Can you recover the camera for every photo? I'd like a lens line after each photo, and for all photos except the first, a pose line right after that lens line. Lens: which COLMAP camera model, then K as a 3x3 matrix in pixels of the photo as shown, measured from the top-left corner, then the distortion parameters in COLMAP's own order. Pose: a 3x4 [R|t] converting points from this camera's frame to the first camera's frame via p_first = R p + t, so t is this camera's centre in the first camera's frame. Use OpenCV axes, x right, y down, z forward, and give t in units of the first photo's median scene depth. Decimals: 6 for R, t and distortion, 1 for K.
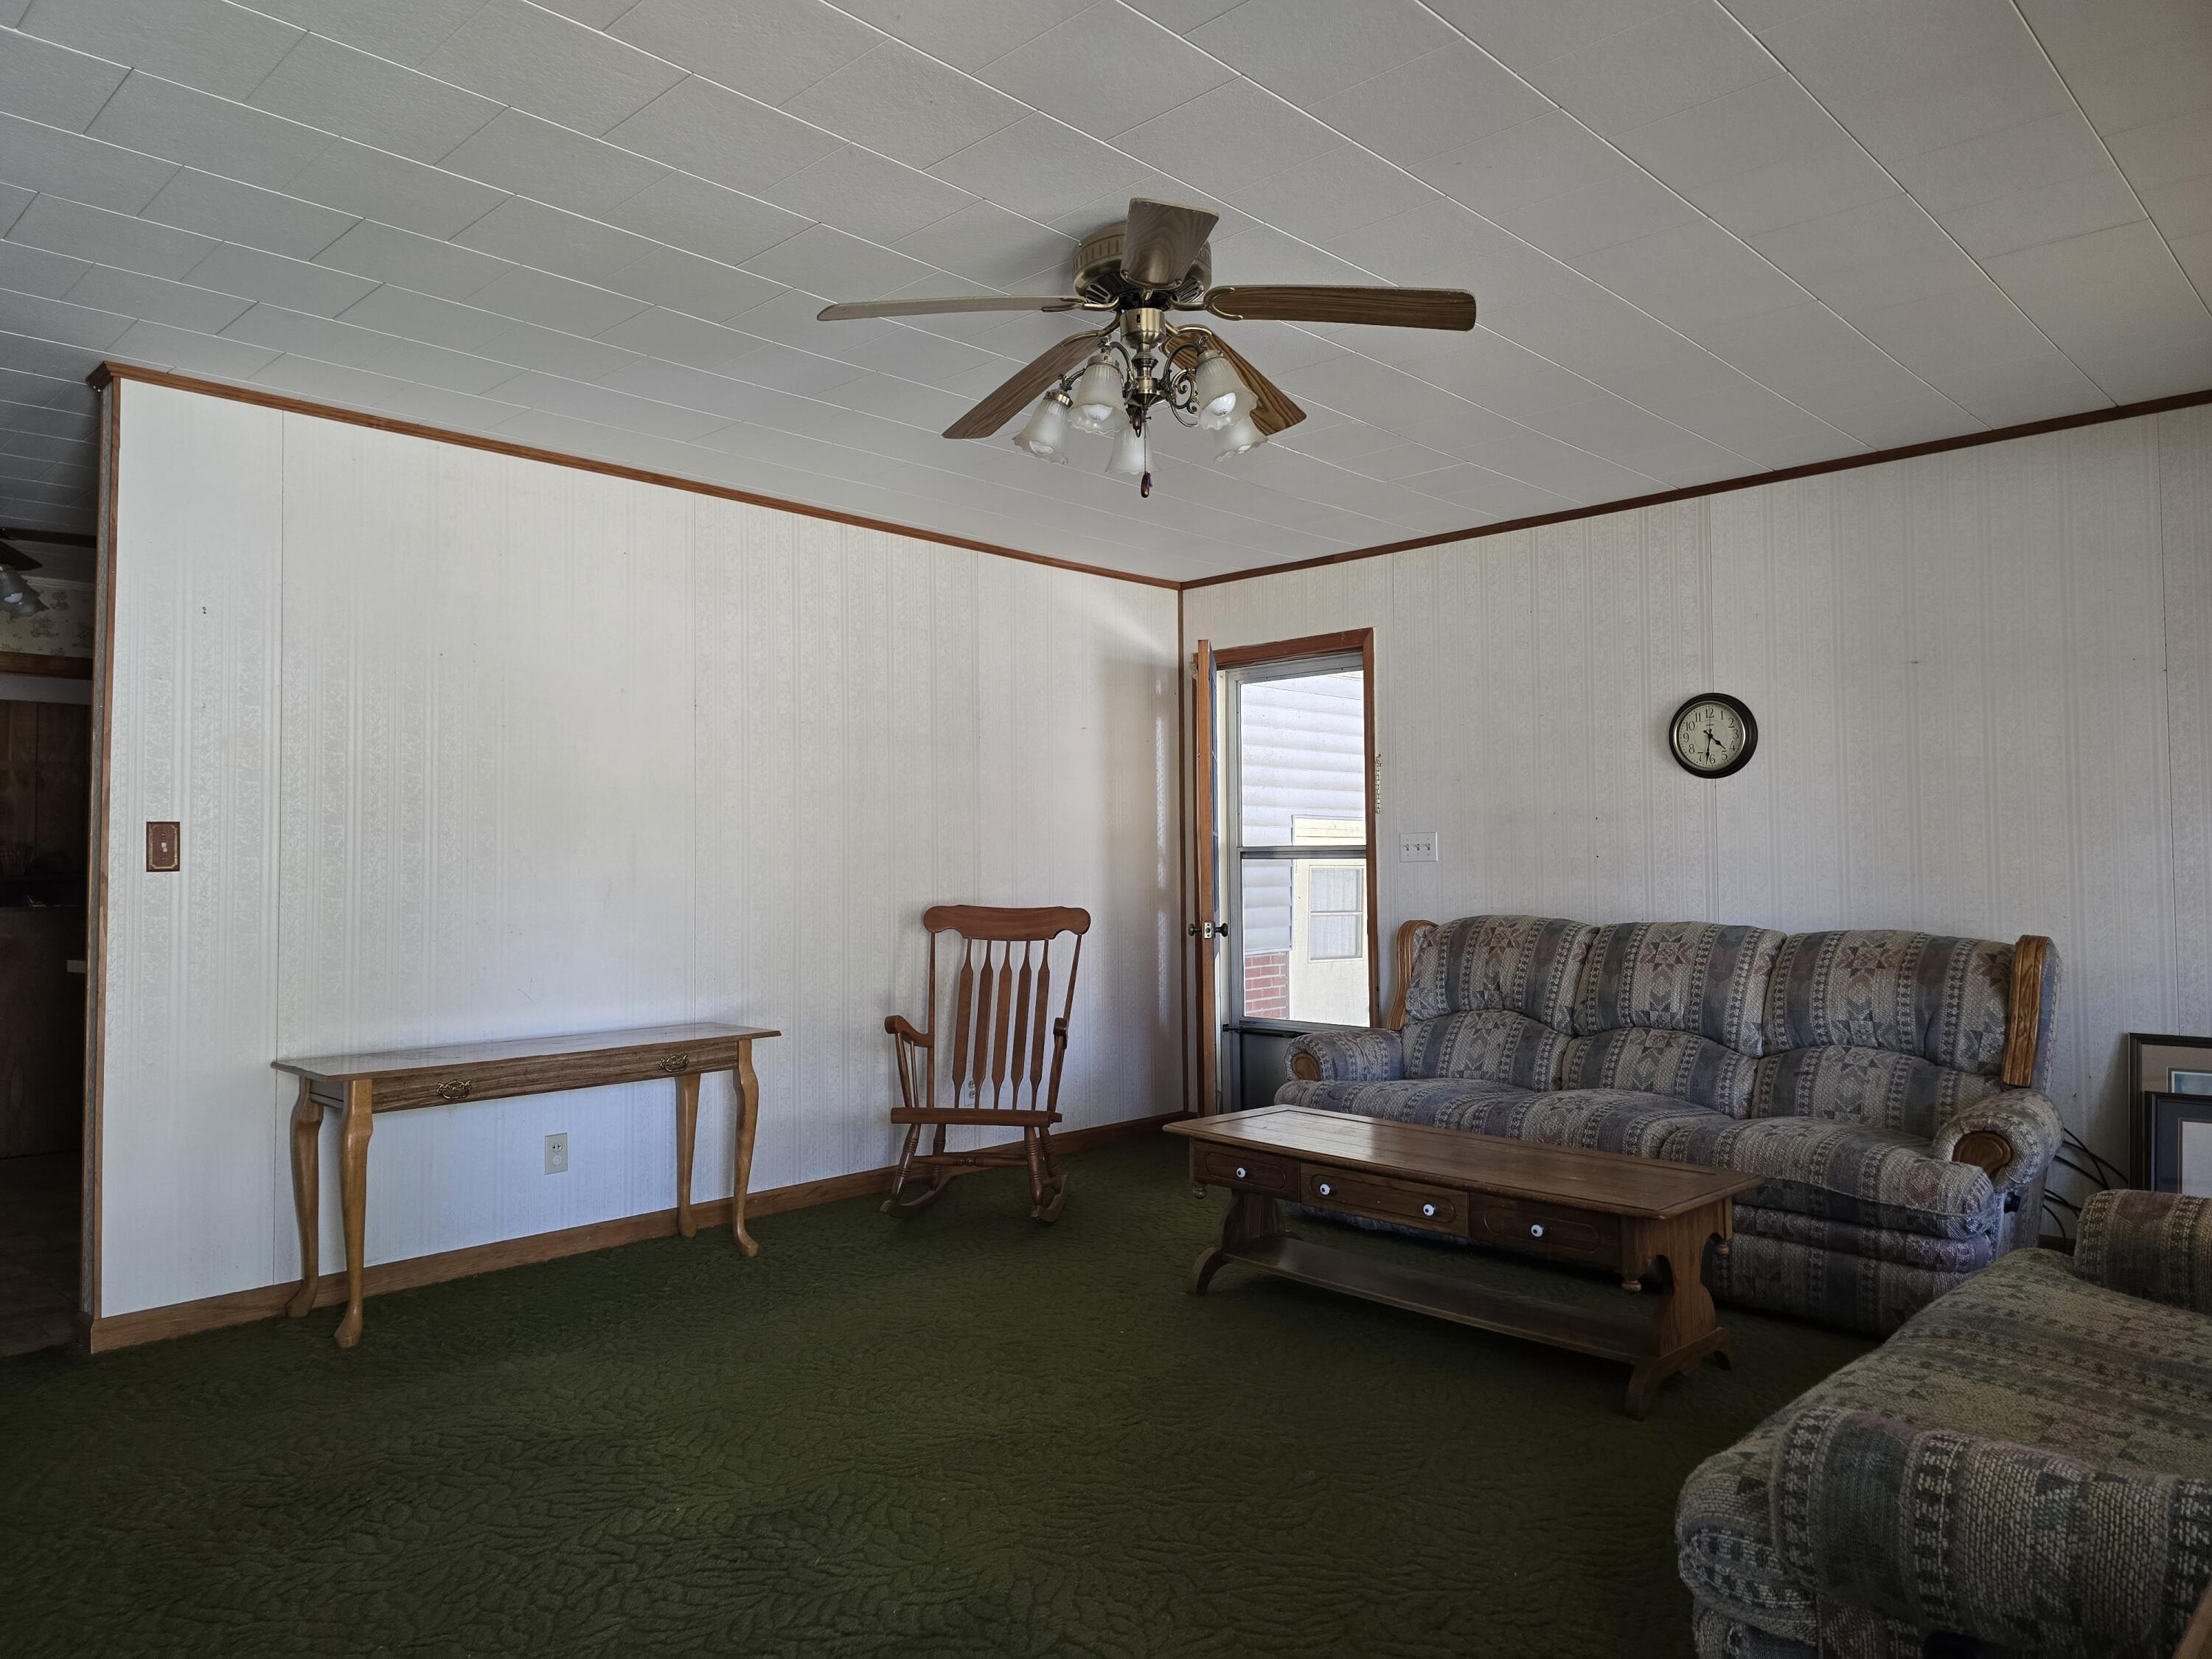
lens RADIAL K [[1483.2, 0, 1106.0], [0, 1483.2, 829.5], [0, 0, 1]] dist [0.061310, -0.093266]
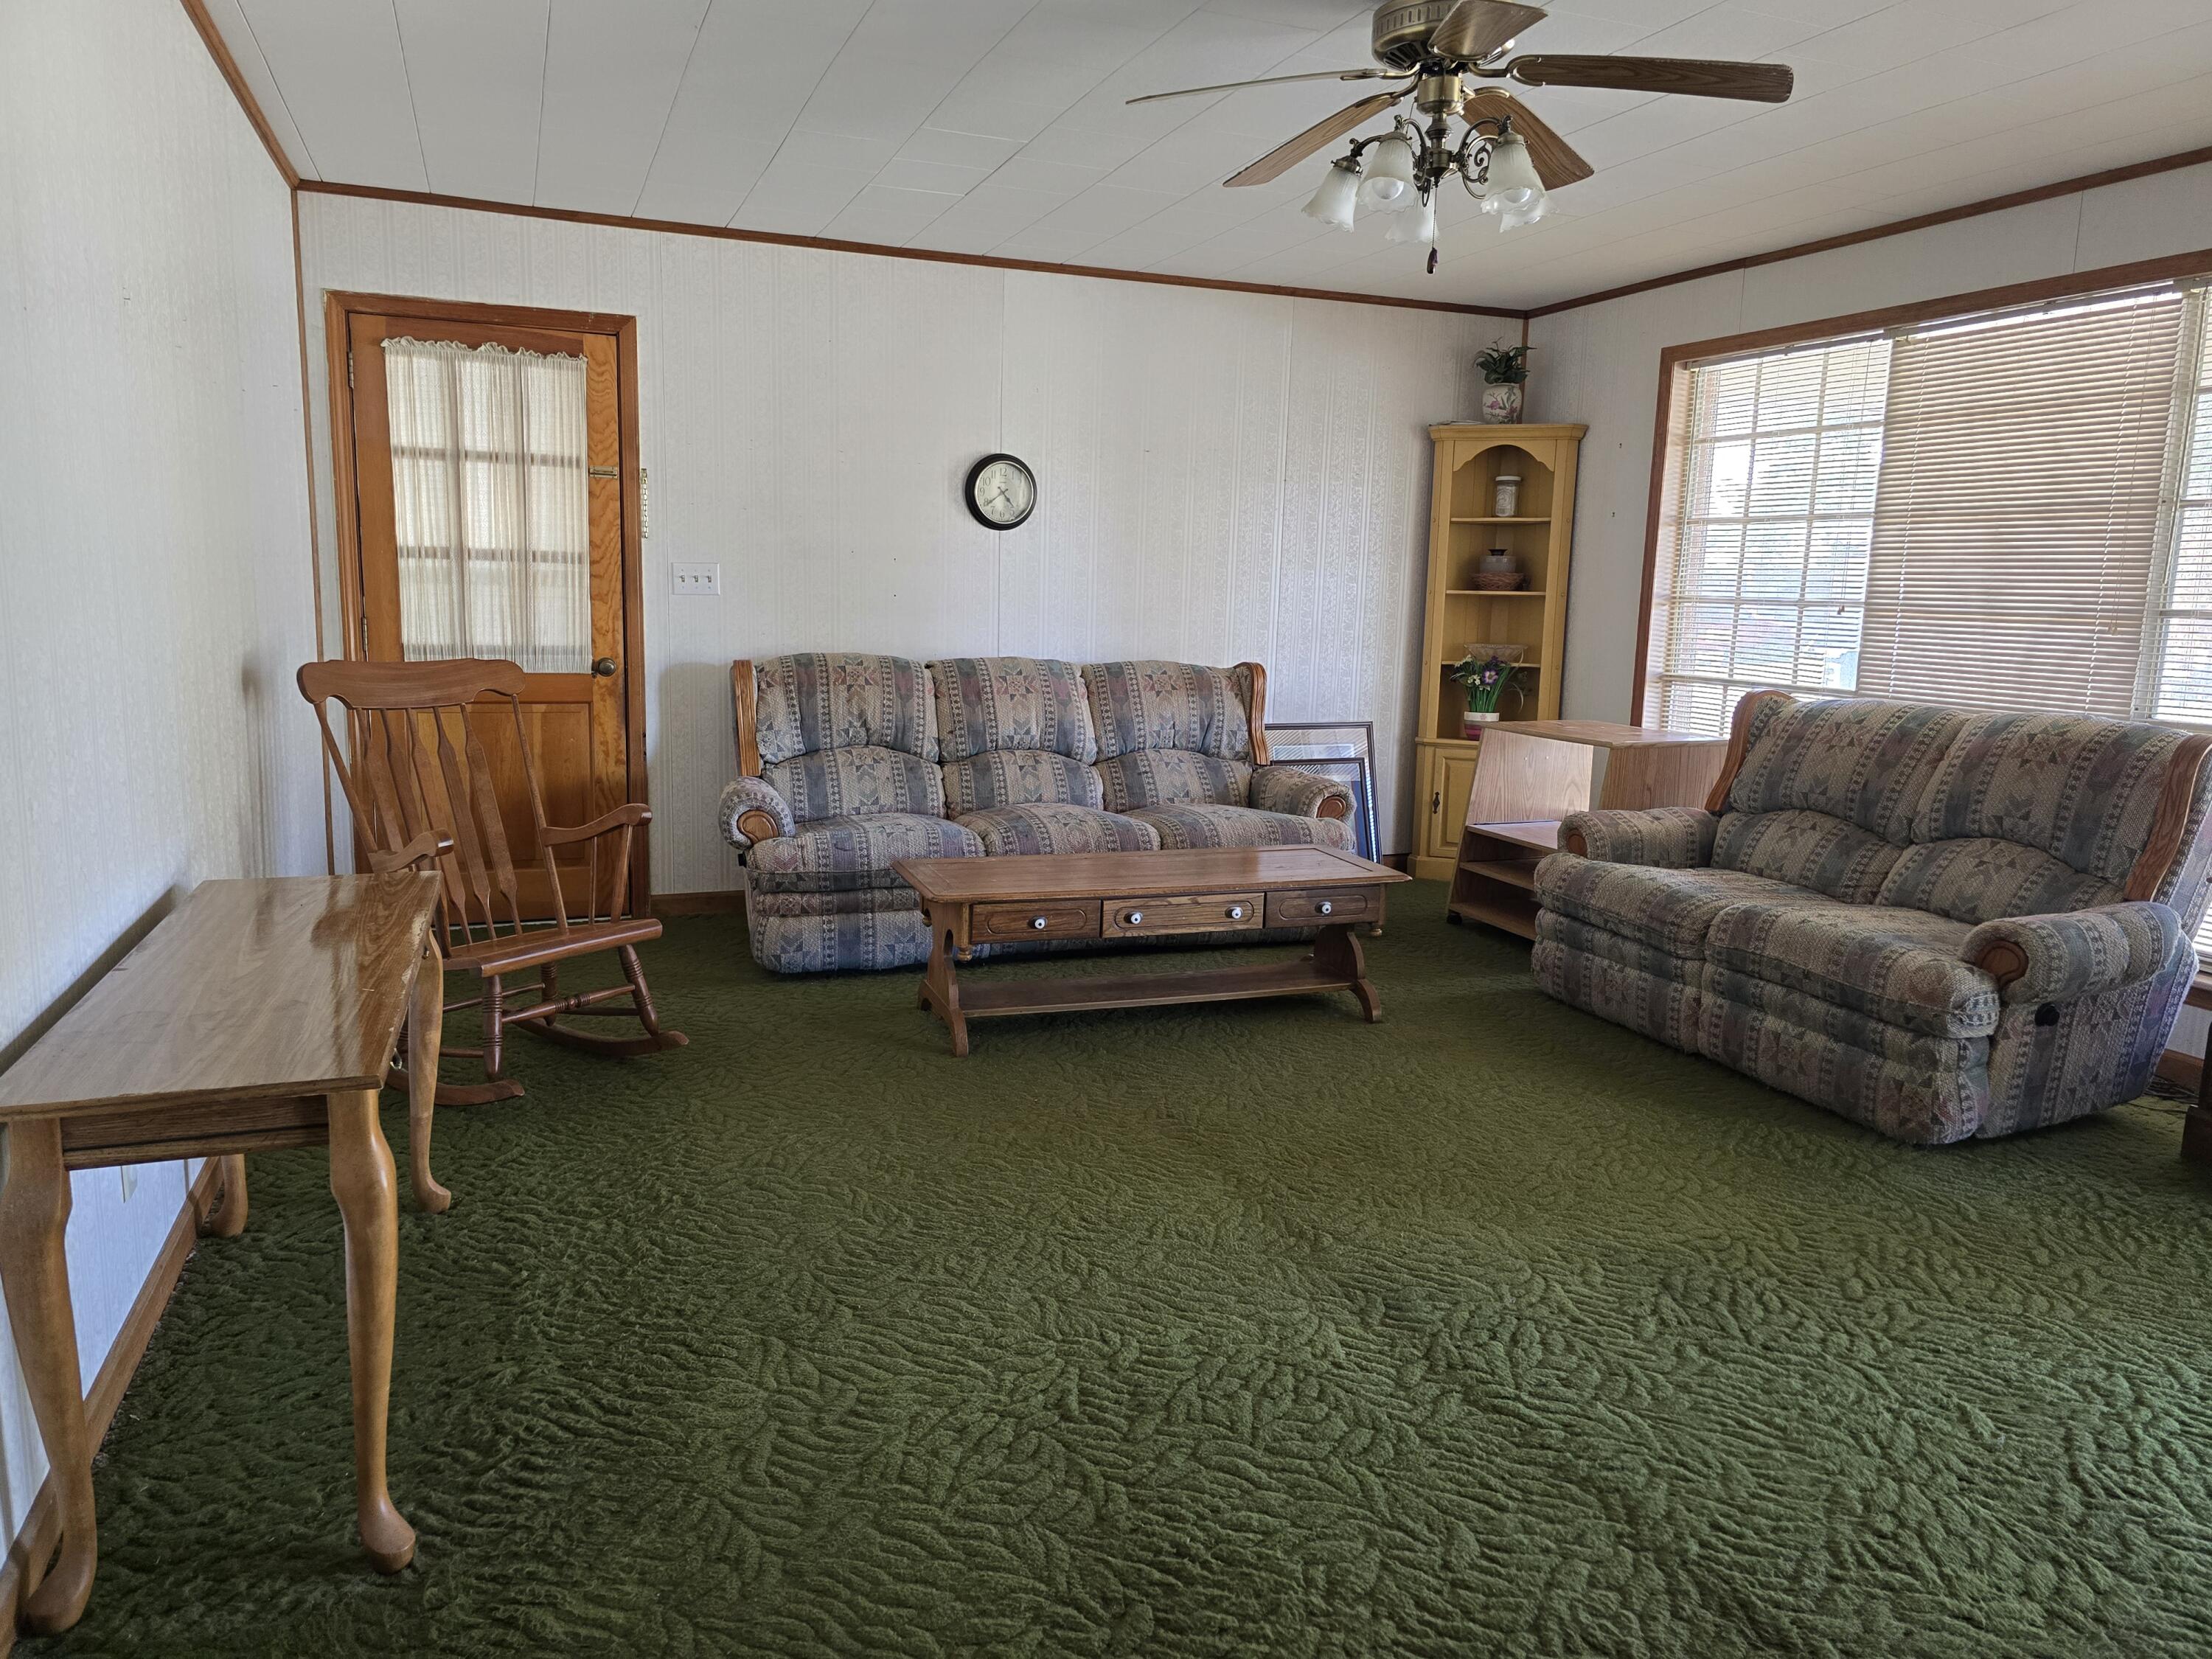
lens RADIAL K [[1483.2, 0, 1106.0], [0, 1483.2, 829.5], [0, 0, 1]] dist [0.061310, -0.093266]
pose [[0.407044, -0.137773, 0.902959, -0.648844], [-0.052104, 0.983447, 0.173542, -0.011057], [-0.911921, -0.117687, 0.393127, 0.454788]]
